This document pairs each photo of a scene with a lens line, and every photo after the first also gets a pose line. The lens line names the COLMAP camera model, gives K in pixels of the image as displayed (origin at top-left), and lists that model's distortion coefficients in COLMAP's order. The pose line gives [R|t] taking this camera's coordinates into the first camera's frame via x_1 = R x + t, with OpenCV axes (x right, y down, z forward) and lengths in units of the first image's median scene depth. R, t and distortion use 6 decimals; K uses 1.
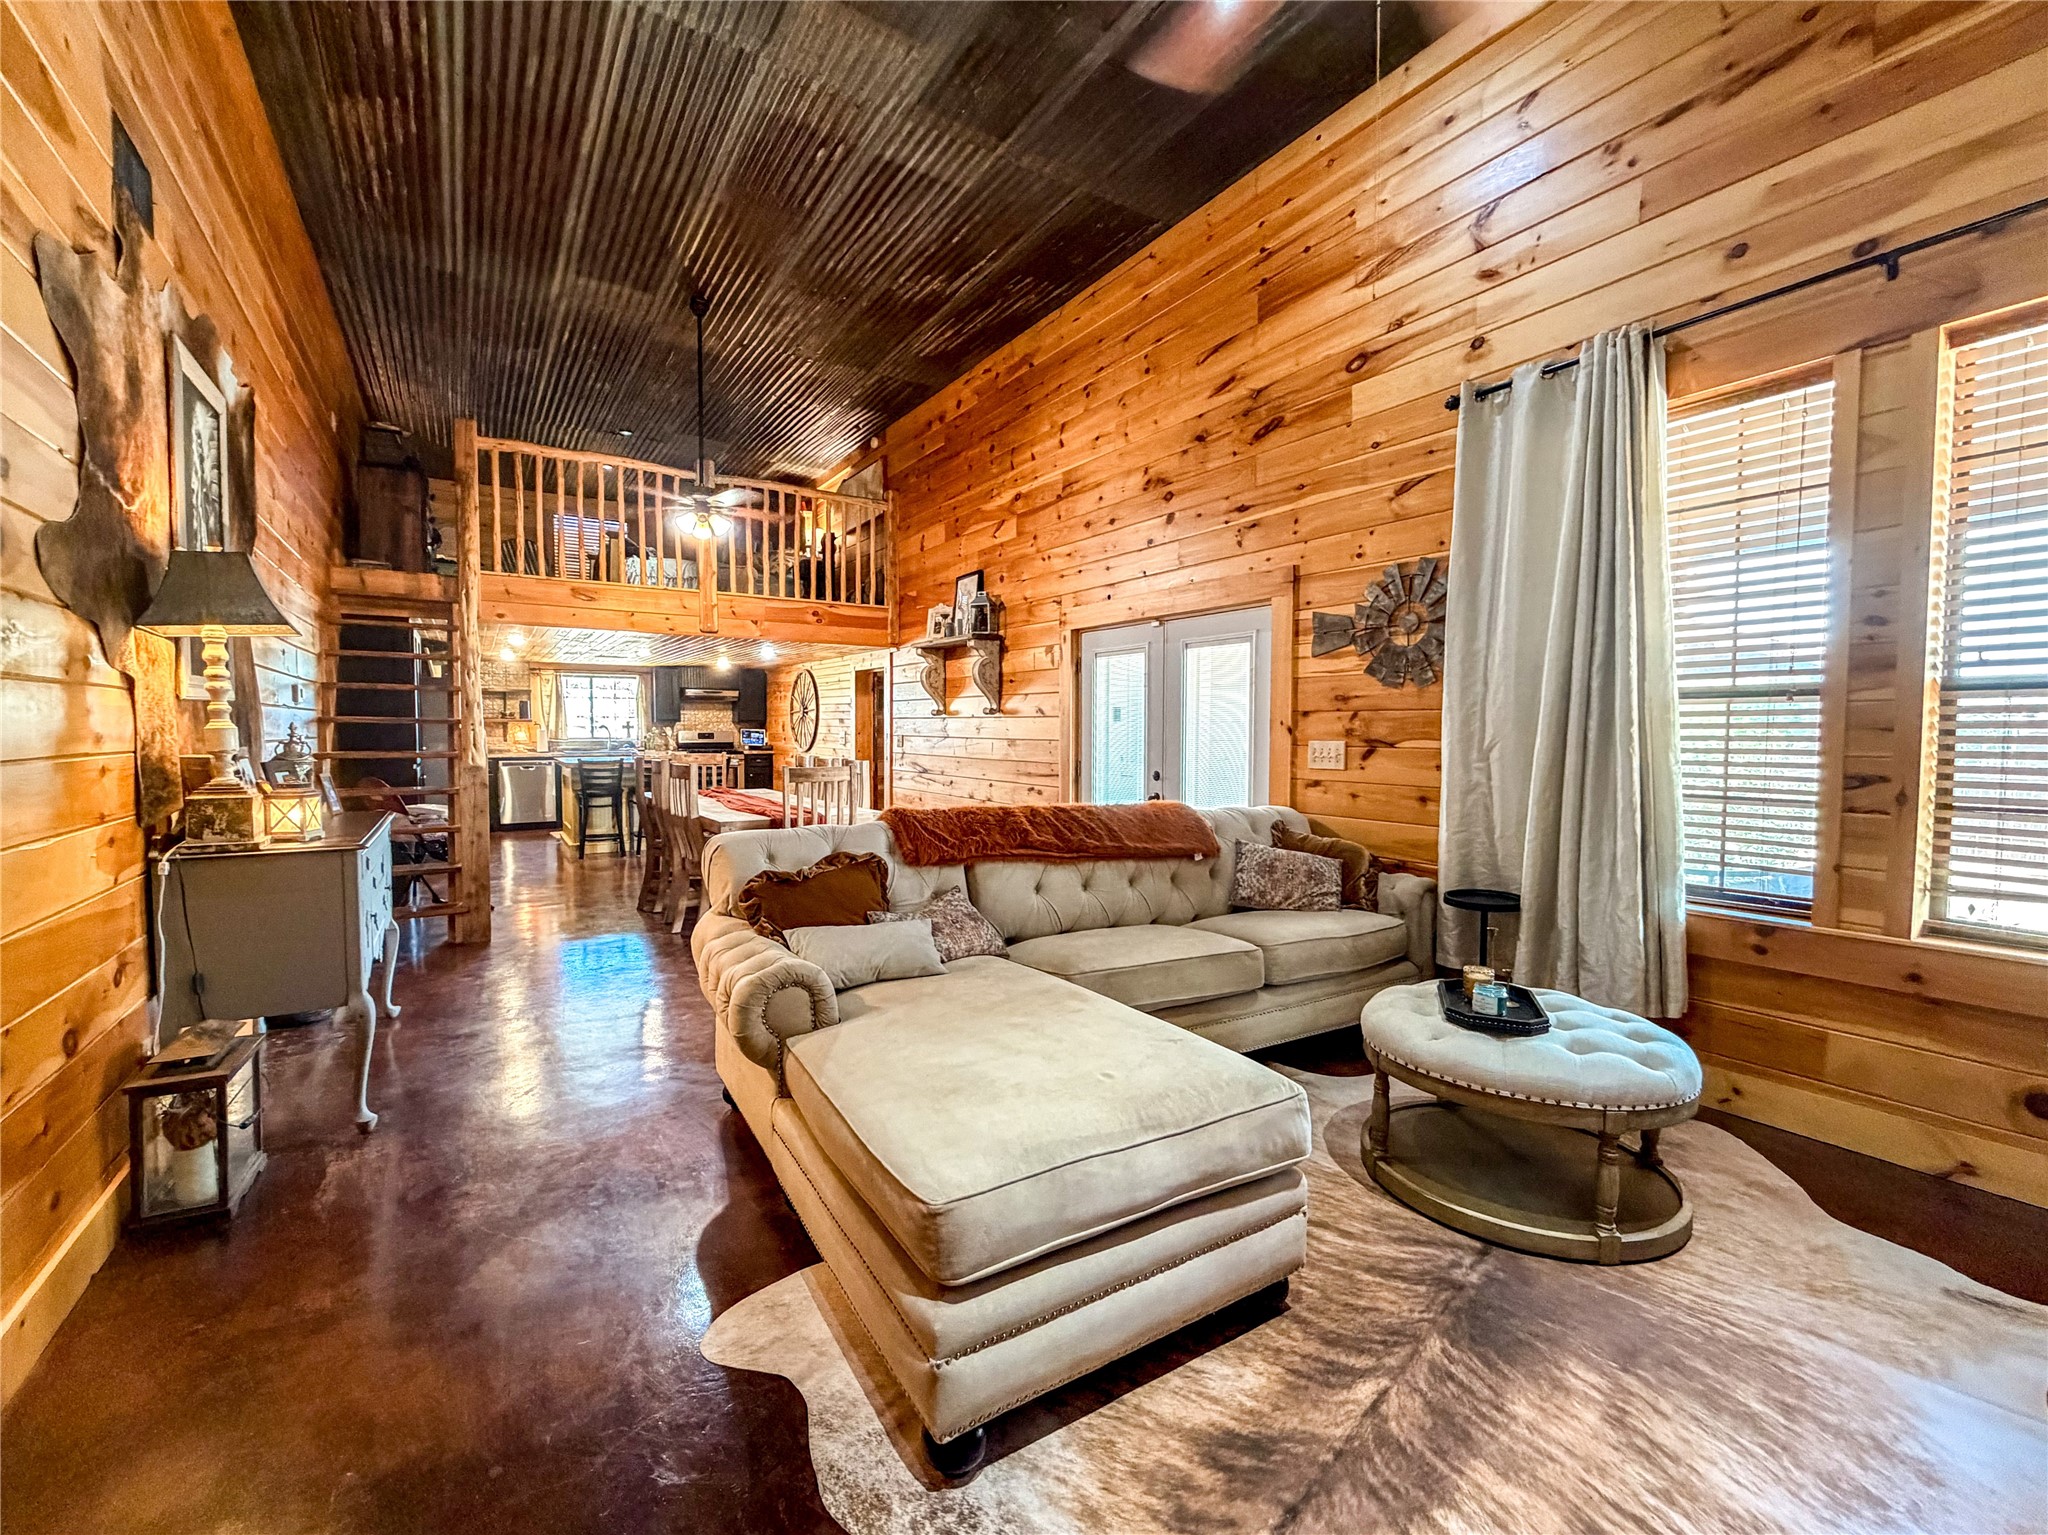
lens RADIAL K [[869.4, 0, 1020.5], [0, 869.4, 767.2], [0, 0, 1]] dist [0.001335, -0.000362]
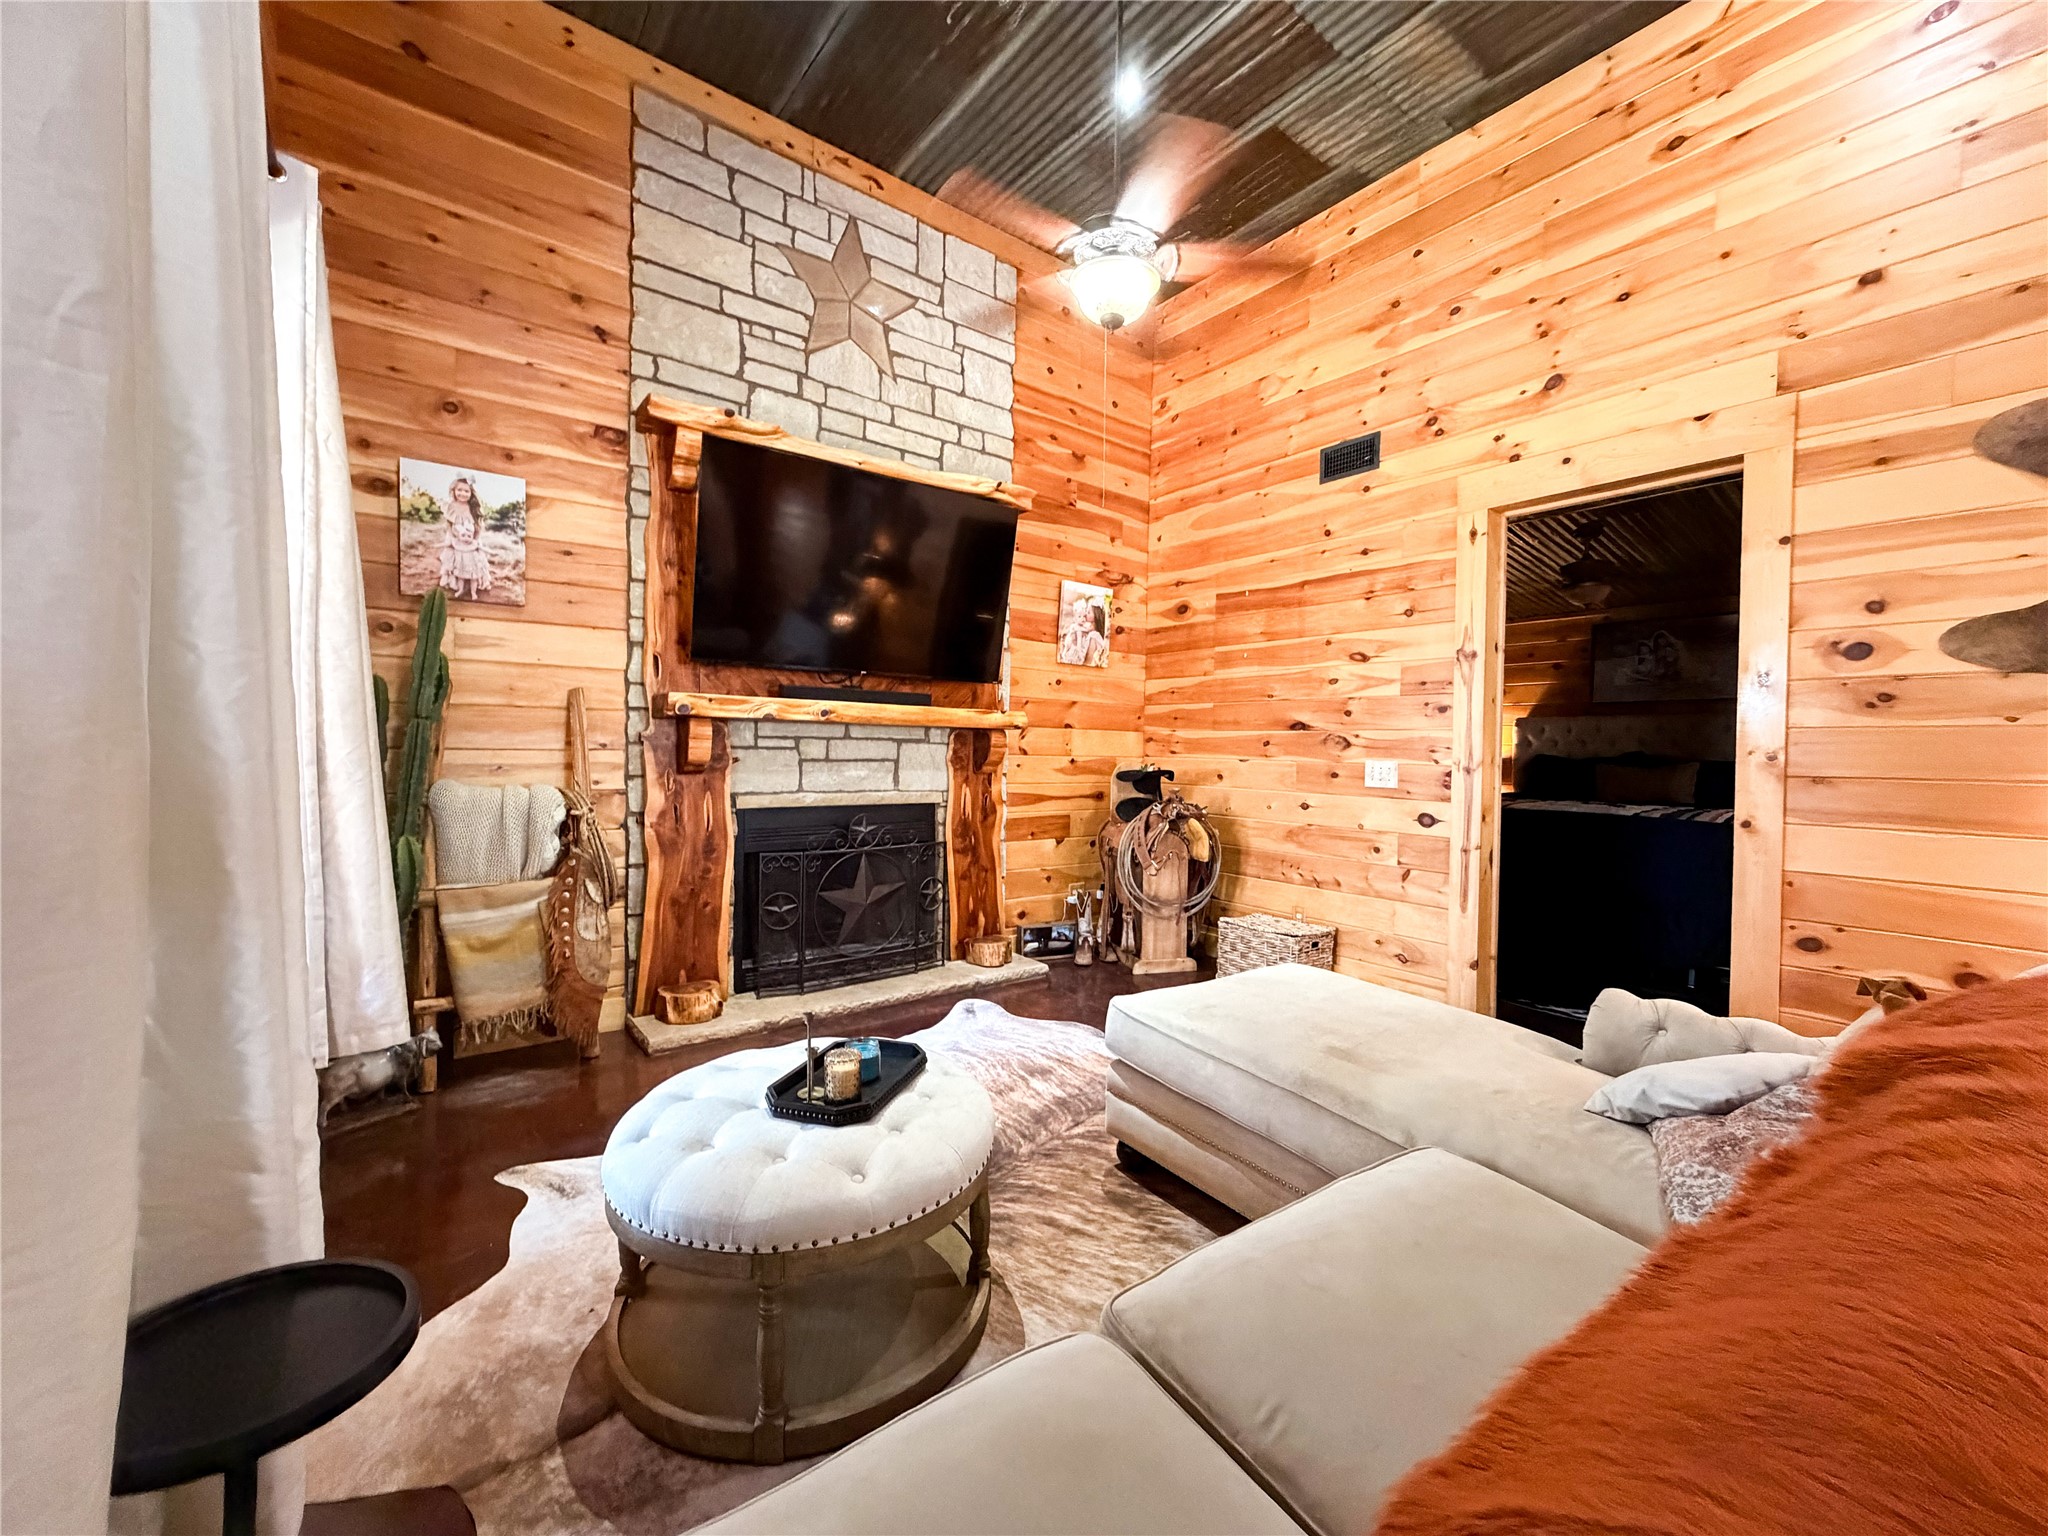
lens RADIAL K [[815.6, 0, 1018.1], [0, 815.6, 768.8], [0, 0, 1]] dist [-0.000164, -0.000390]
pose [[-0.996214, -0.019098, -0.084807, 0.167477], [-0.024598, 0.997628, 0.064287, -0.022155], [0.083378, 0.066130, -0.994321, 0.638137]]
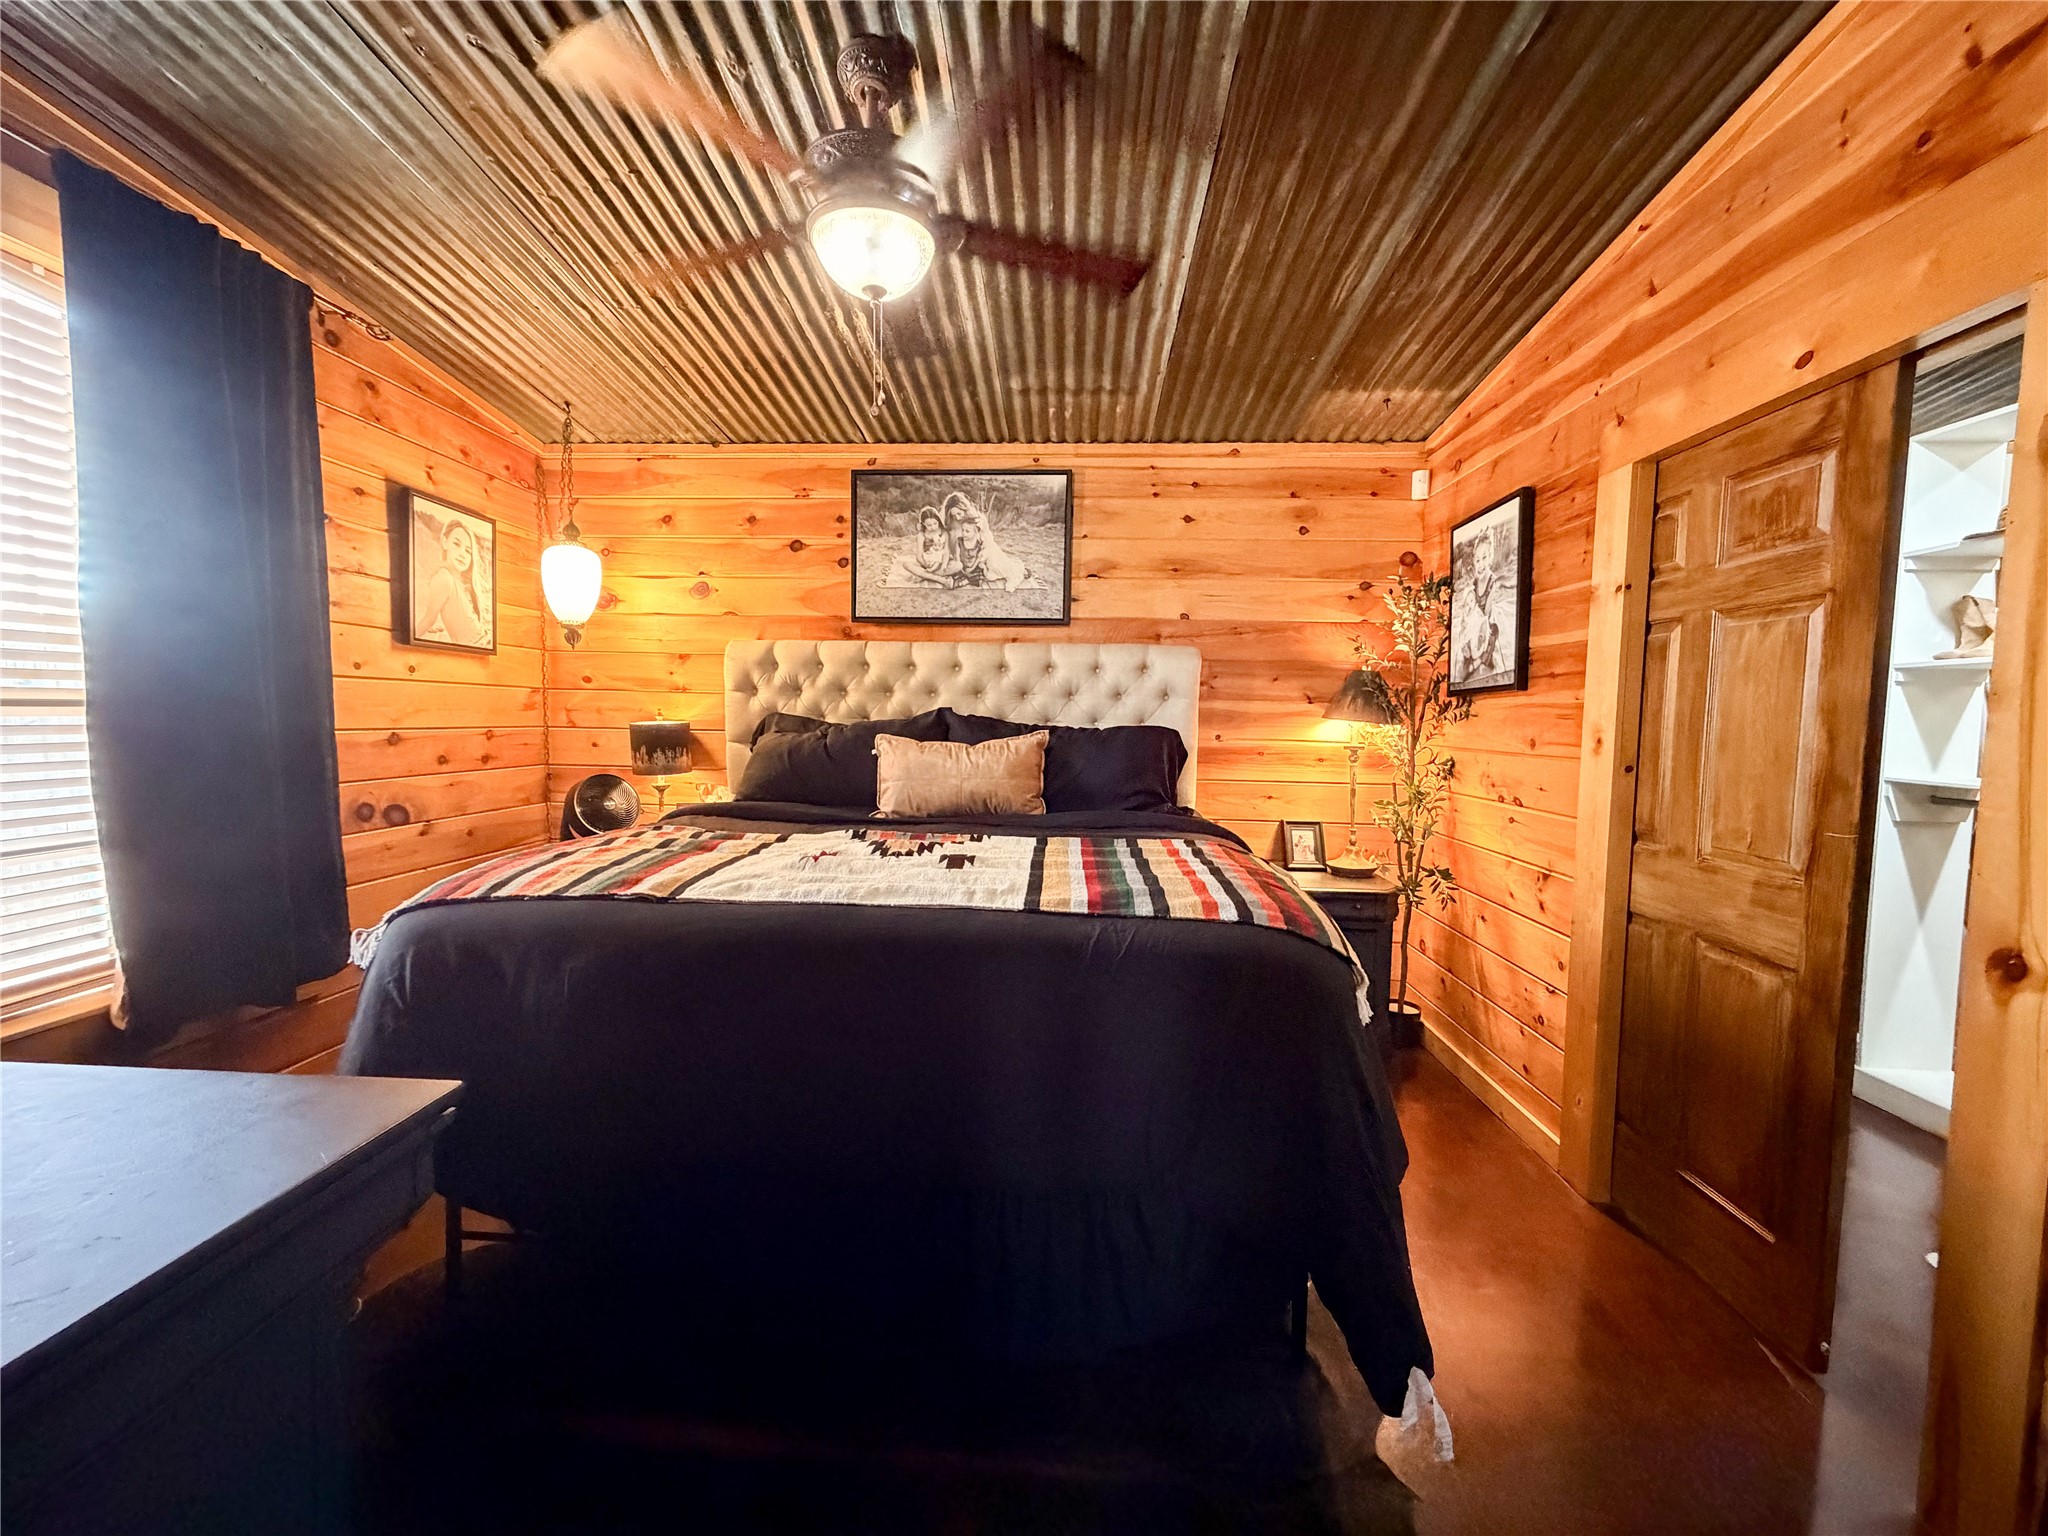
lens RADIAL K [[815.6, 0, 1018.1], [0, 815.6, 768.8], [0, 0, 1]] dist [-0.000164, -0.000390]
pose [[-0.585669, 0.038550, -0.809633, -0.232674], [-0.056181, 0.994535, 0.087994, -0.009408], [0.808601, 0.097022, -0.580303, 0.116187]]
